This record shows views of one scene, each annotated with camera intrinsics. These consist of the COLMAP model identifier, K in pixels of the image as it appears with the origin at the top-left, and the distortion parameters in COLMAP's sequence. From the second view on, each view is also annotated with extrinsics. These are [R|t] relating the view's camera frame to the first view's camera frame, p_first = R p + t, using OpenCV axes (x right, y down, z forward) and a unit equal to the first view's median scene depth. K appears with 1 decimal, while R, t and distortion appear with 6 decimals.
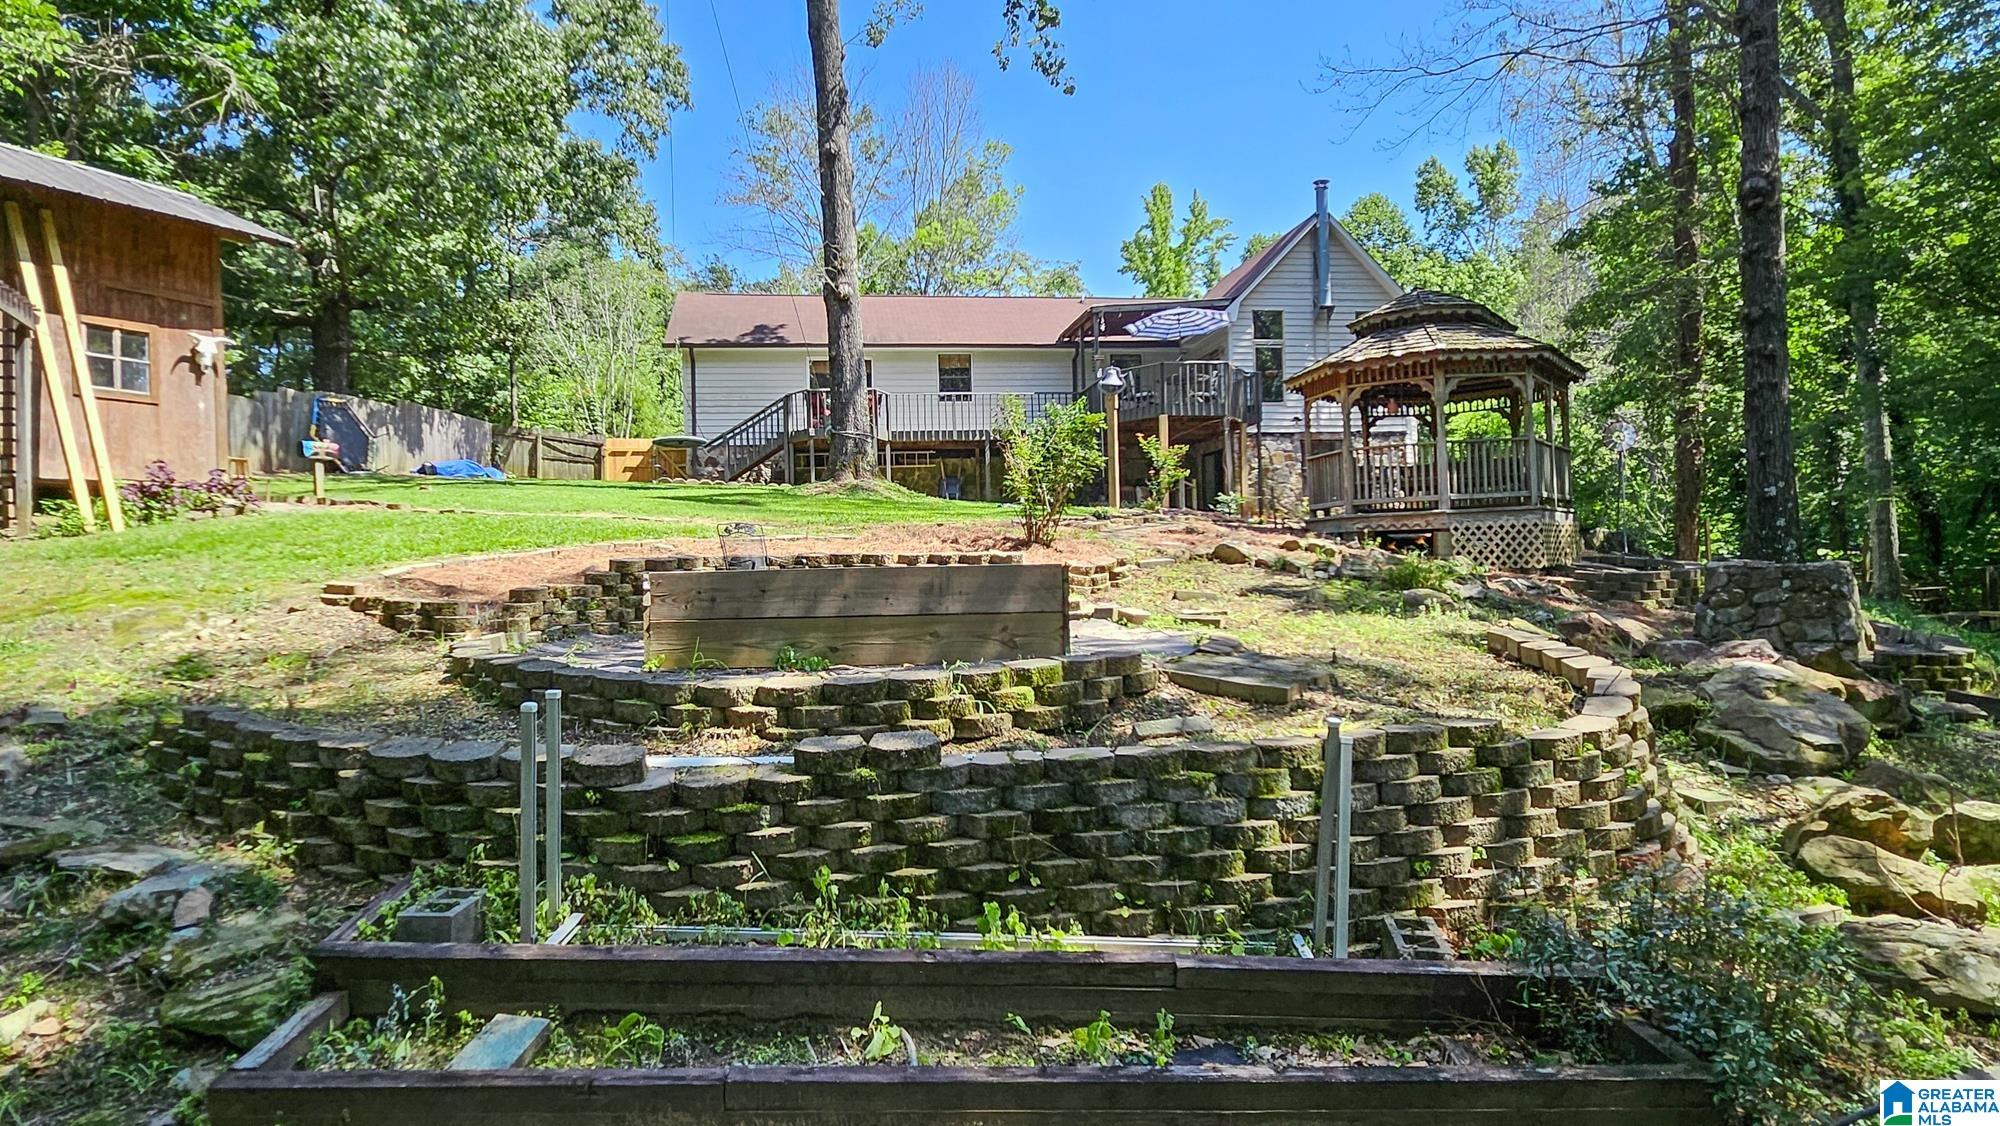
lens RADIAL K [[1171.1, 0, 1005.1], [0, 1171.1, 557.8], [0, 0, 1]] dist [0.005478, 0.005106]
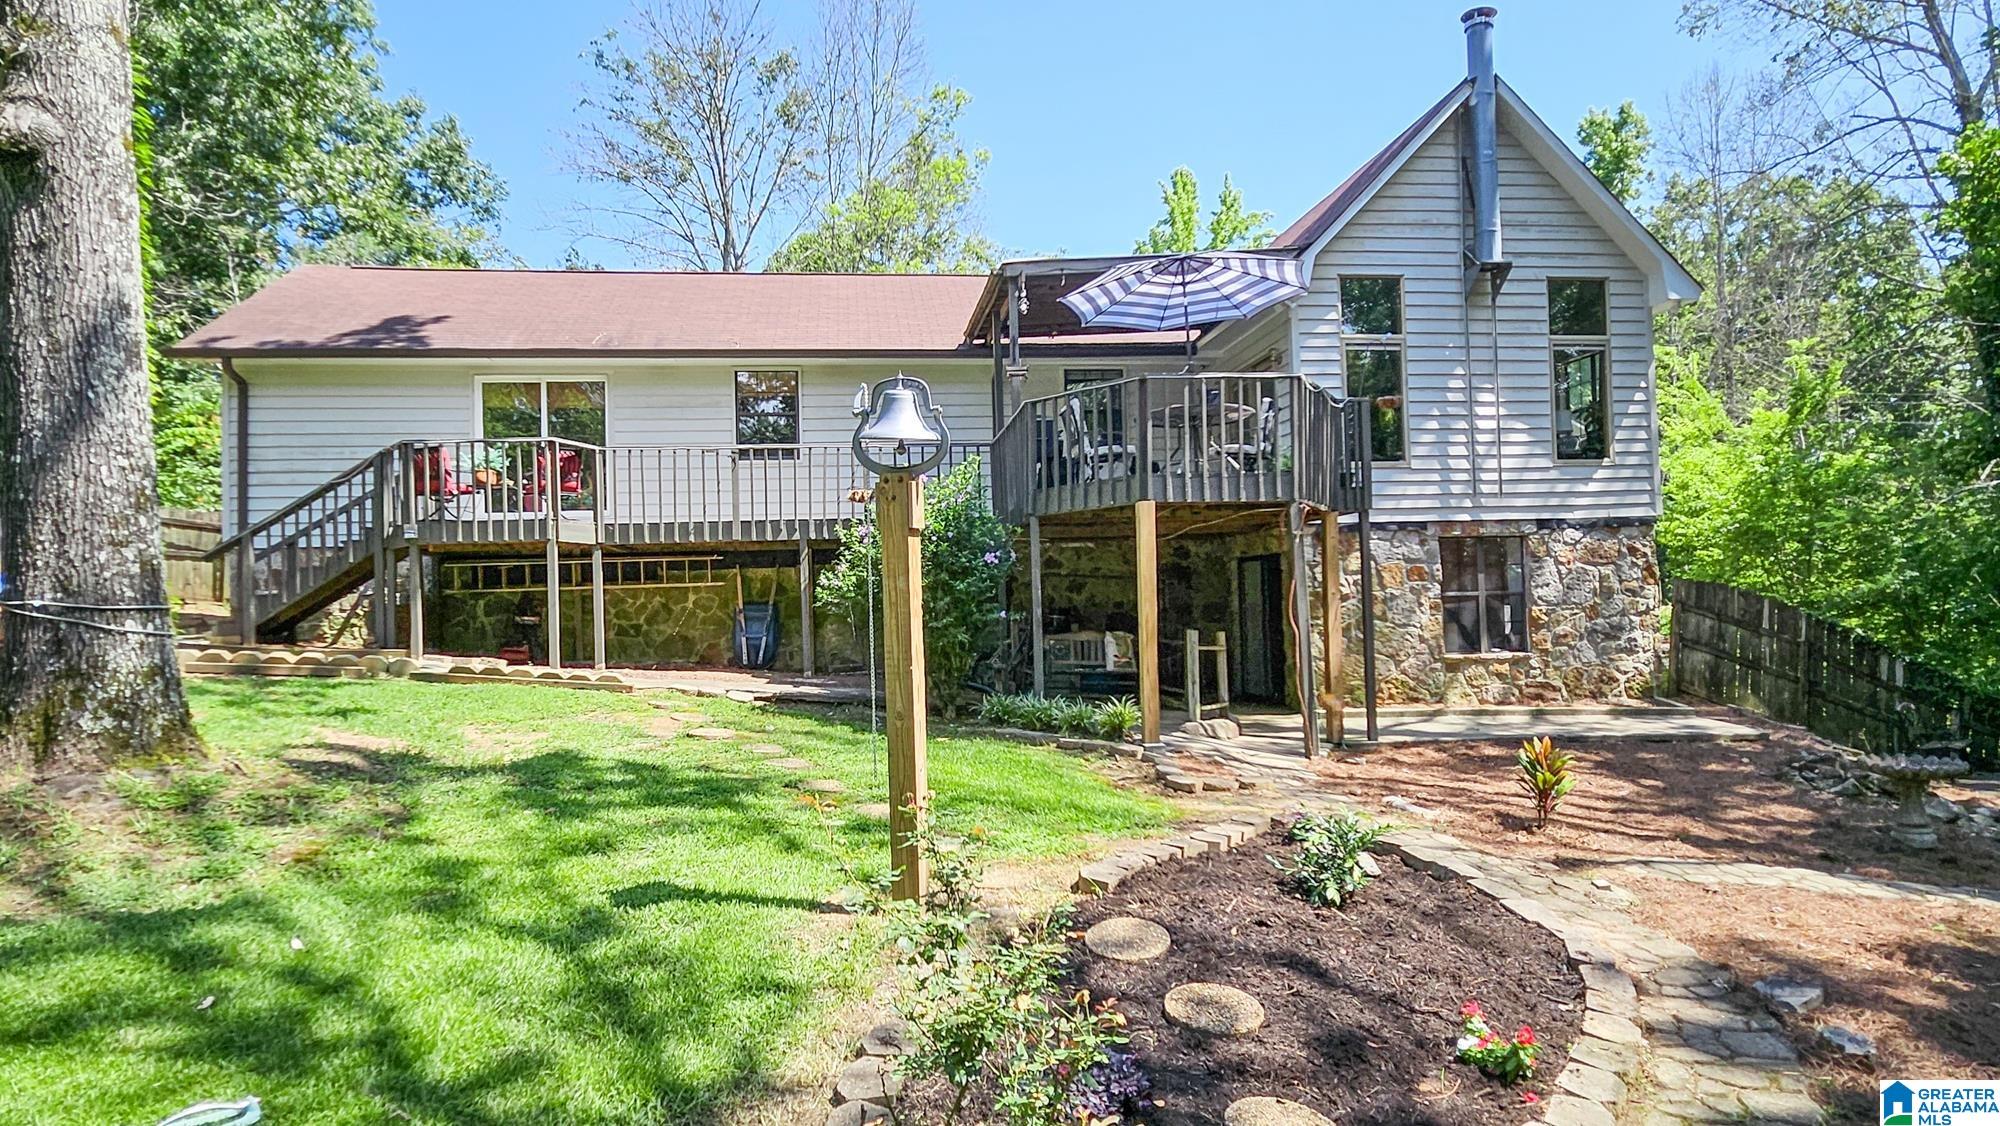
lens RADIAL K [[1171.1, 0, 1005.1], [0, 1171.1, 557.8], [0, 0, 1]] dist [0.005478, 0.005106]
pose [[0.999568, -0.001745, -0.029341, 0.085141], [0.000877, 0.999562, -0.029569, -0.078113], [0.029380, 0.029530, 0.999132, 0.507840]]
